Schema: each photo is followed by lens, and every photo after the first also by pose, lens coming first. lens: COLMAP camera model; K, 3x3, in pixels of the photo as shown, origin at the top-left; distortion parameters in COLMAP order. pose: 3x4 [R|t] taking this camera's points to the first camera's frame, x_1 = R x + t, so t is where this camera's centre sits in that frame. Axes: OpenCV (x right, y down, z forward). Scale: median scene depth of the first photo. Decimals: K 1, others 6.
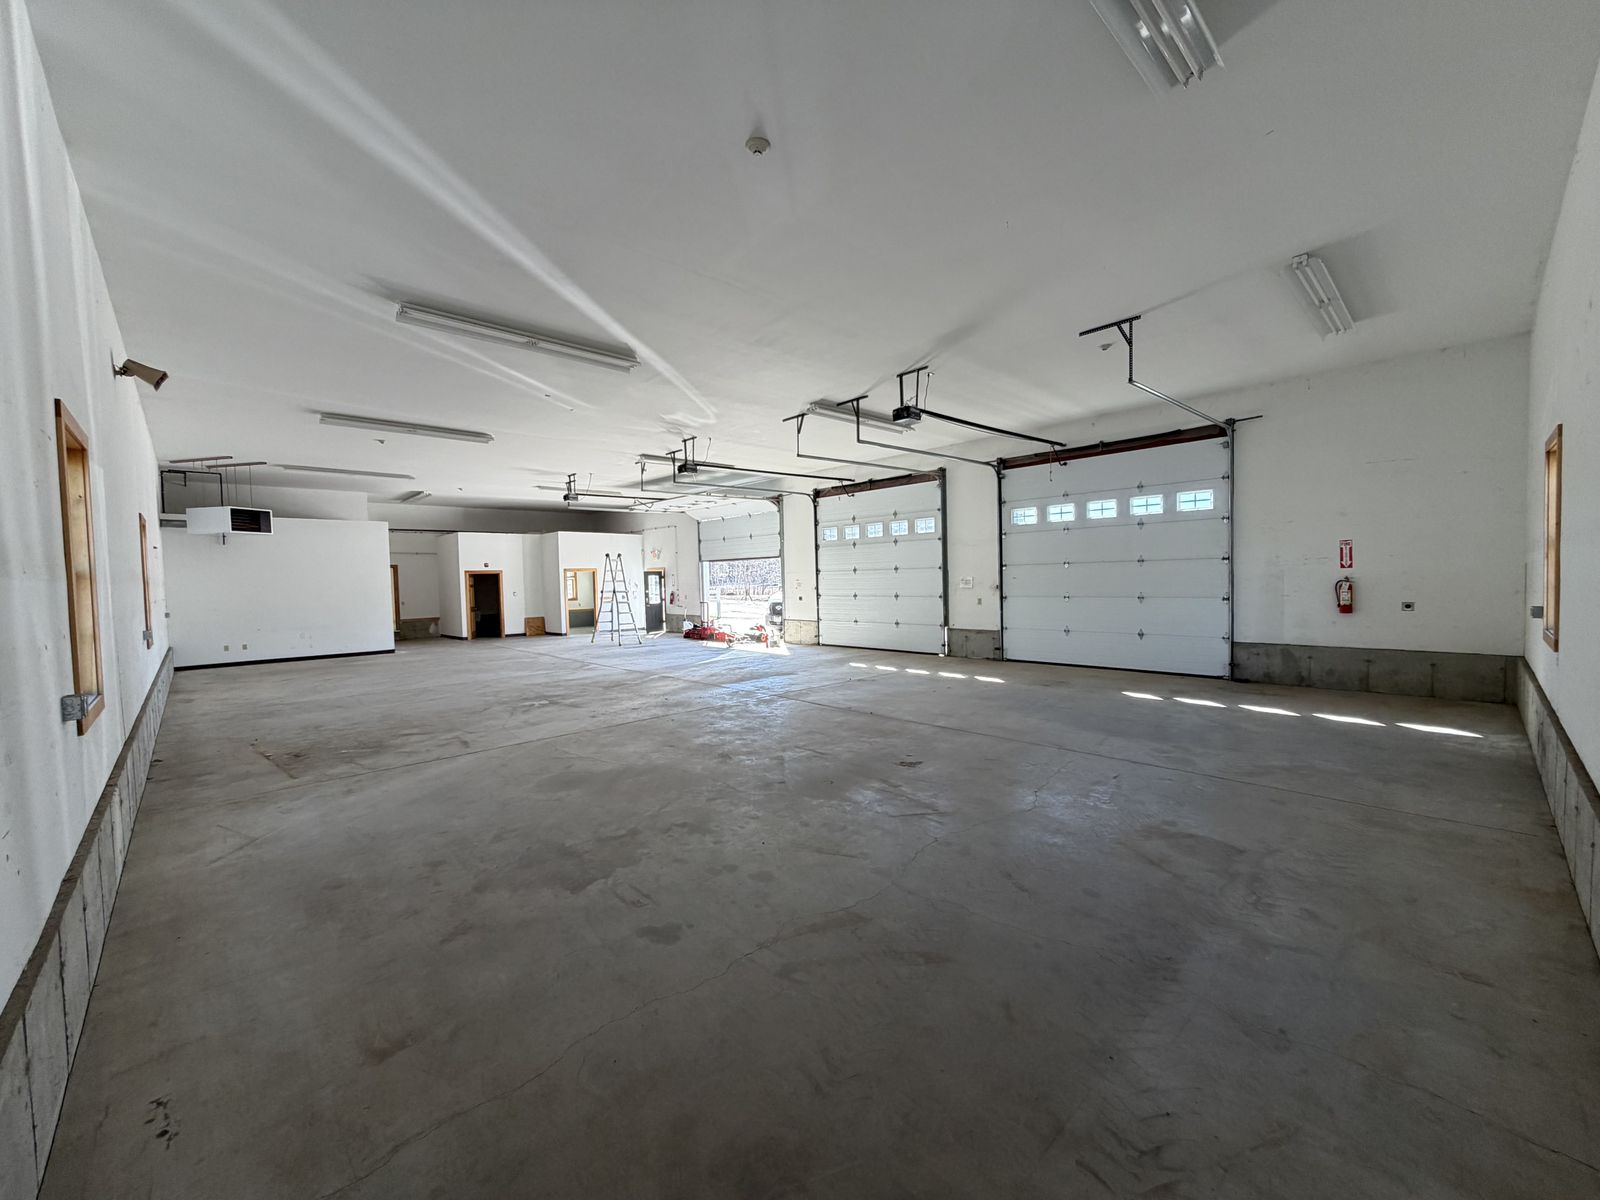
lens RADIAL K [[636.2, 0, 792.5], [0, 636.2, 602.1], [0, 0, 1]] dist [-0.000829, -0.000124]
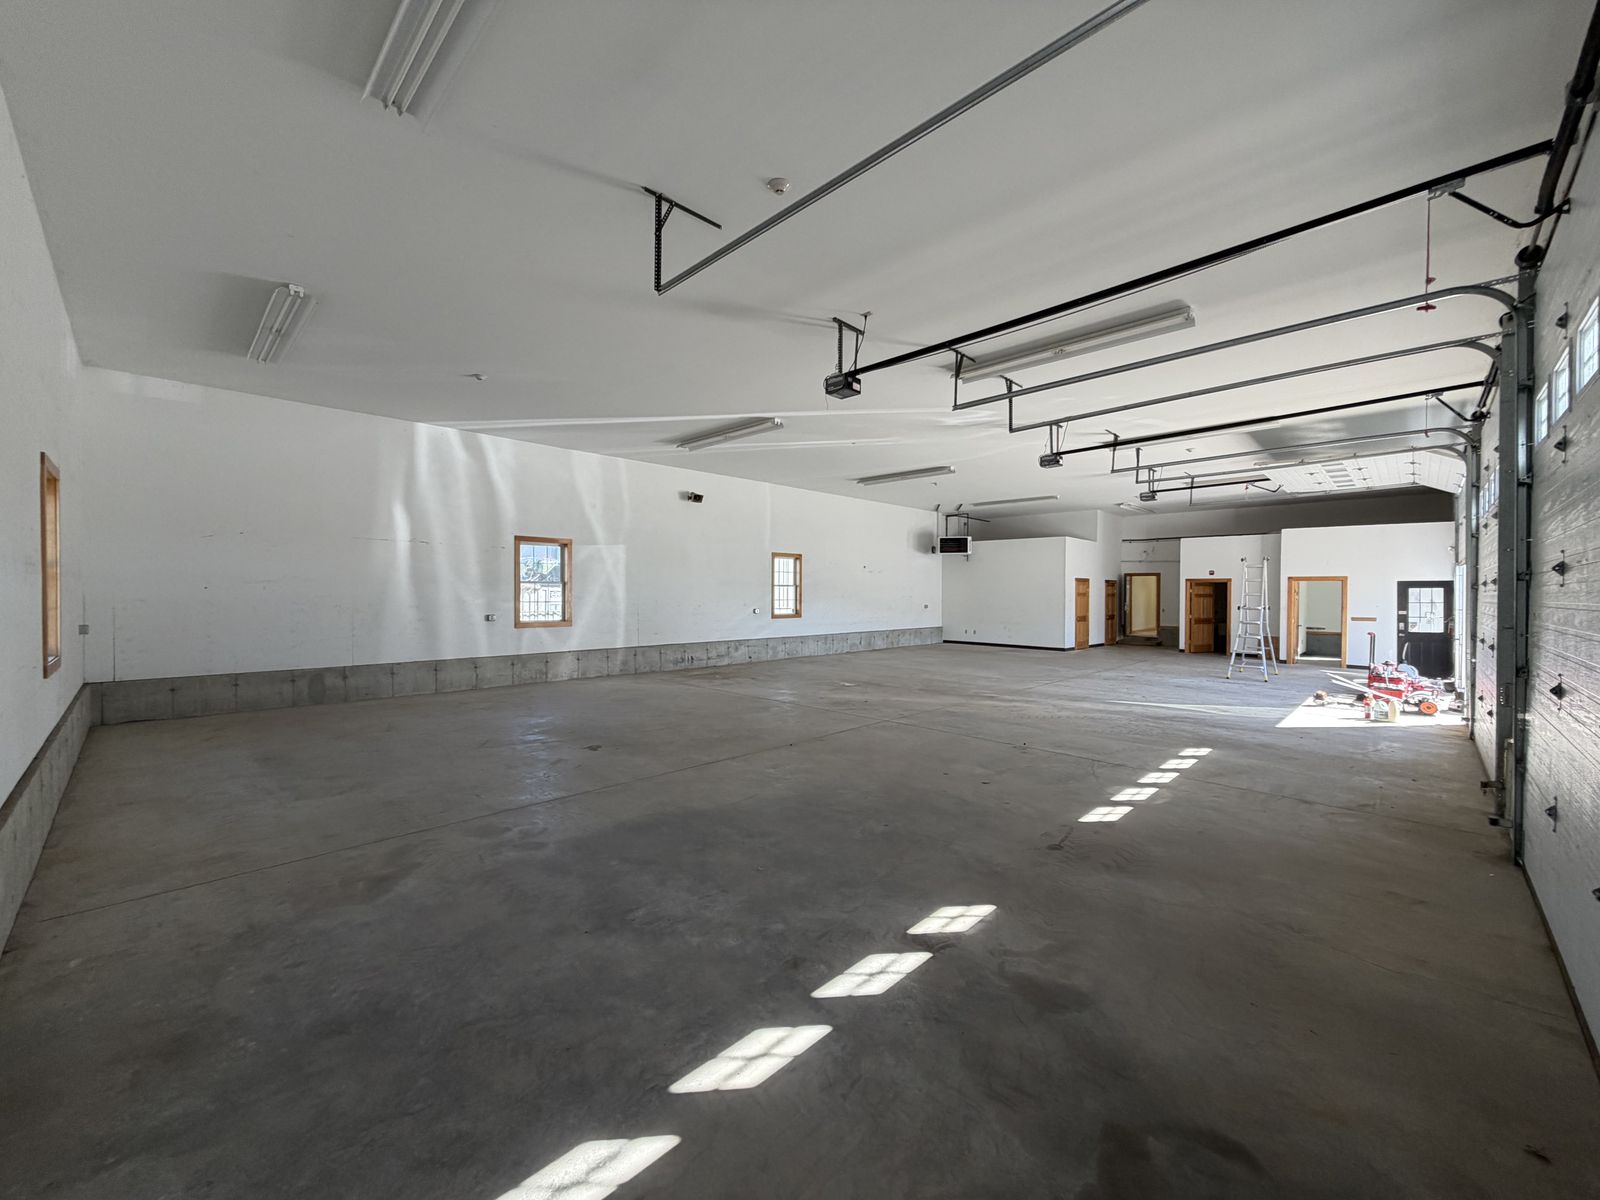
lens RADIAL K [[636.2, 0, 792.5], [0, 636.2, 602.1], [0, 0, 1]] dist [-0.000829, -0.000124]
pose [[0.040762, 0.040202, -0.998360, 0.464414], [-0.046826, 0.998169, 0.038283, -0.027619], [0.998071, 0.045189, 0.042570, 0.441277]]
